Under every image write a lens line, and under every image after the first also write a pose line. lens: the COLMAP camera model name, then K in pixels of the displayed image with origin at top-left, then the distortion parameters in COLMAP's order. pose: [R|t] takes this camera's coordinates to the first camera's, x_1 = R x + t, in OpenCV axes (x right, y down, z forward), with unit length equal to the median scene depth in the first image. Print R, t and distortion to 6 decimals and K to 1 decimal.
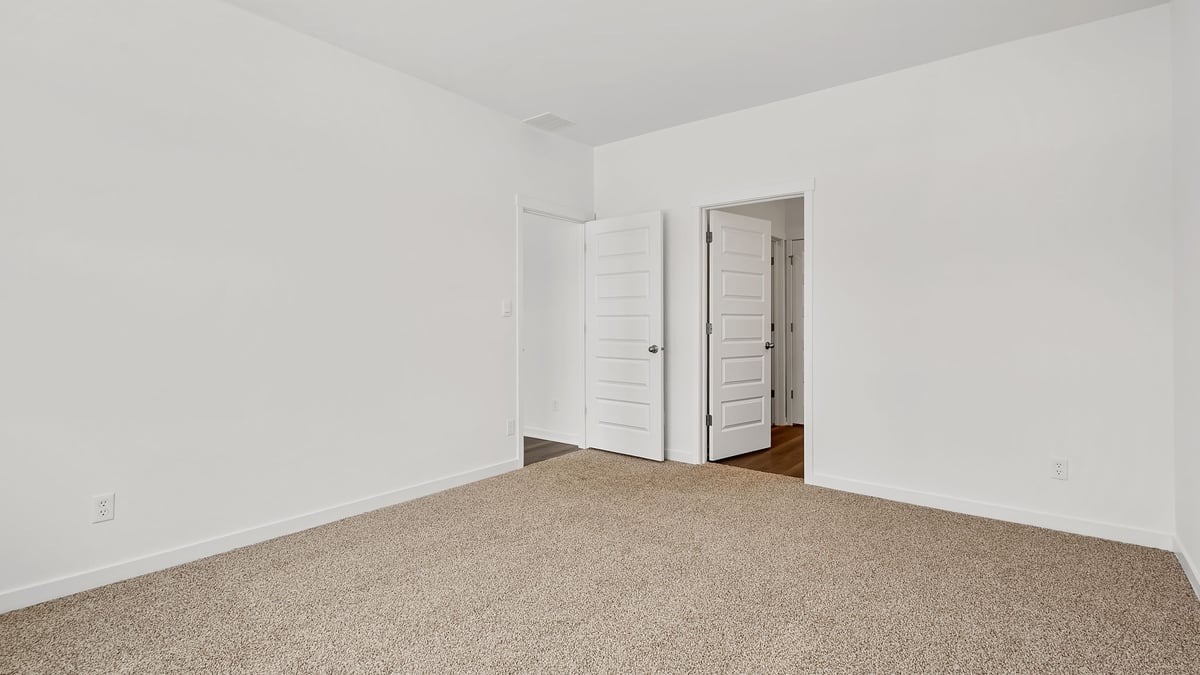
lens RADIAL K [[555.6, 0, 597.1], [0, 555.6, 332.7], [0, 0, 1]] dist [0.014604, -0.003230]
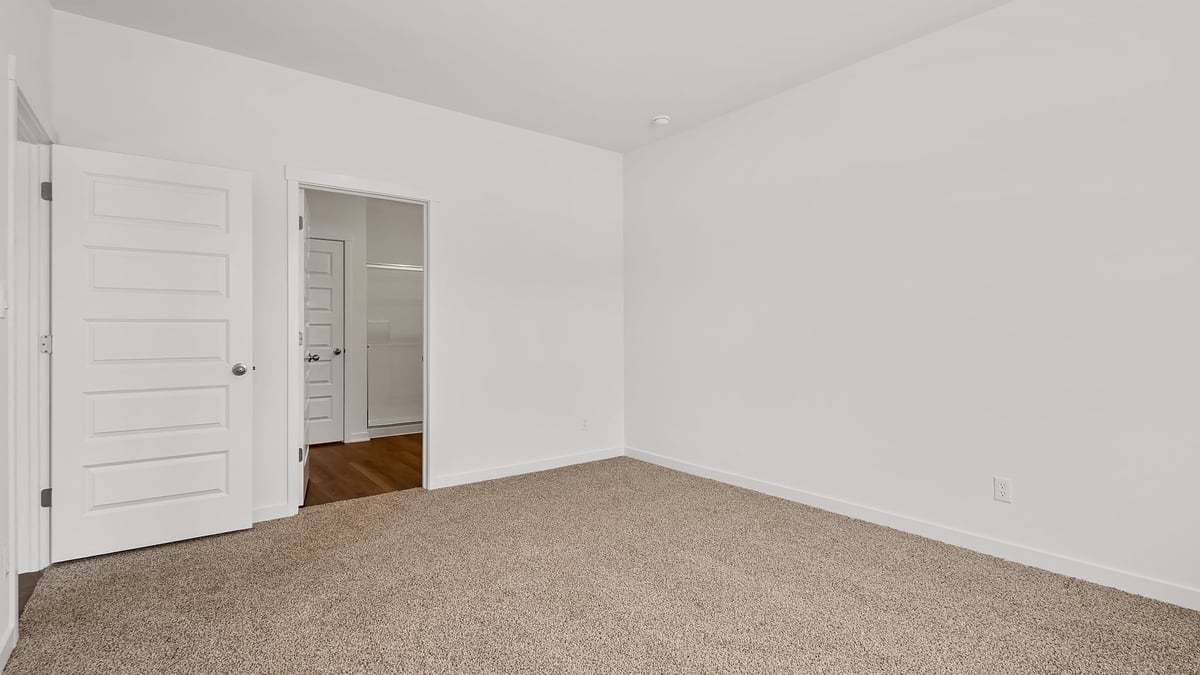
lens RADIAL K [[555.6, 0, 589.4], [0, 555.6, 335.9], [0, 0, 1]] dist [0.014604, -0.003230]
pose [[0.241825, -0.001874, 0.970318, -0.483477], [0.024465, 0.999692, -0.004166, 0.001251], [-0.970011, 0.024747, 0.241797, 0.423713]]
